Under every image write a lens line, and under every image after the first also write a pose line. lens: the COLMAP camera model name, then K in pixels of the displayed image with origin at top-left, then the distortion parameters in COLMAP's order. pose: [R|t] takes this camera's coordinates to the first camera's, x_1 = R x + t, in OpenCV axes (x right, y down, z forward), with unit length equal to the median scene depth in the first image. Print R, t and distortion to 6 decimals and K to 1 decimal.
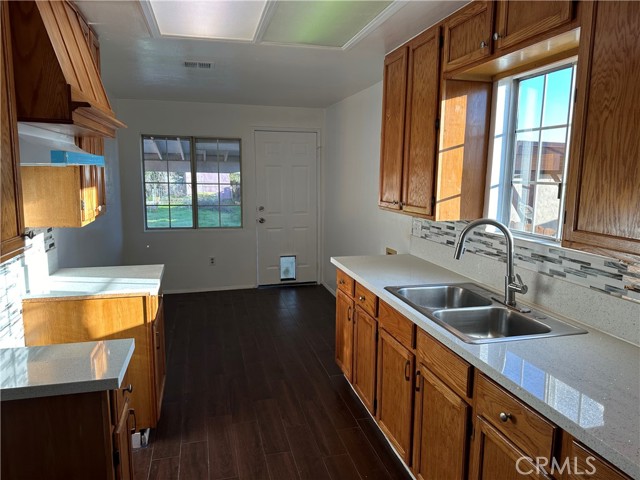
lens RADIAL K [[446.2, 0, 320.0], [0, 446.2, 240.0], [0, 0, 1]] dist [0.092739, -0.165629]
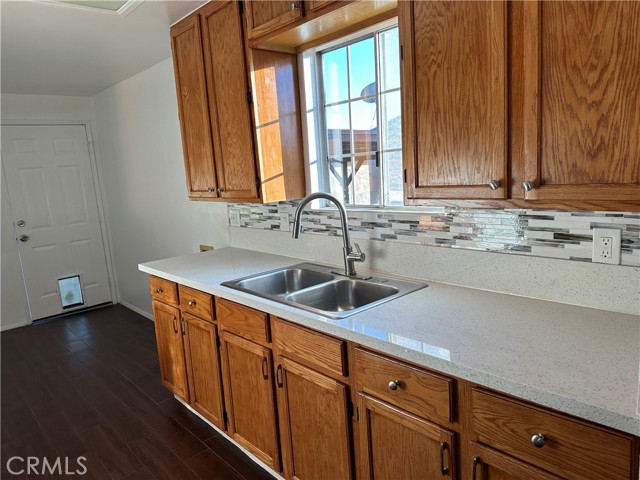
lens RADIAL K [[446.2, 0, 320.0], [0, 446.2, 240.0], [0, 0, 1]] dist [0.092739, -0.165629]
pose [[0.881729, -0.143105, 0.449528, -0.068501], [0.144842, 0.988977, 0.030735, 0.023022], [-0.448971, 0.038011, 0.892737, 0.129872]]
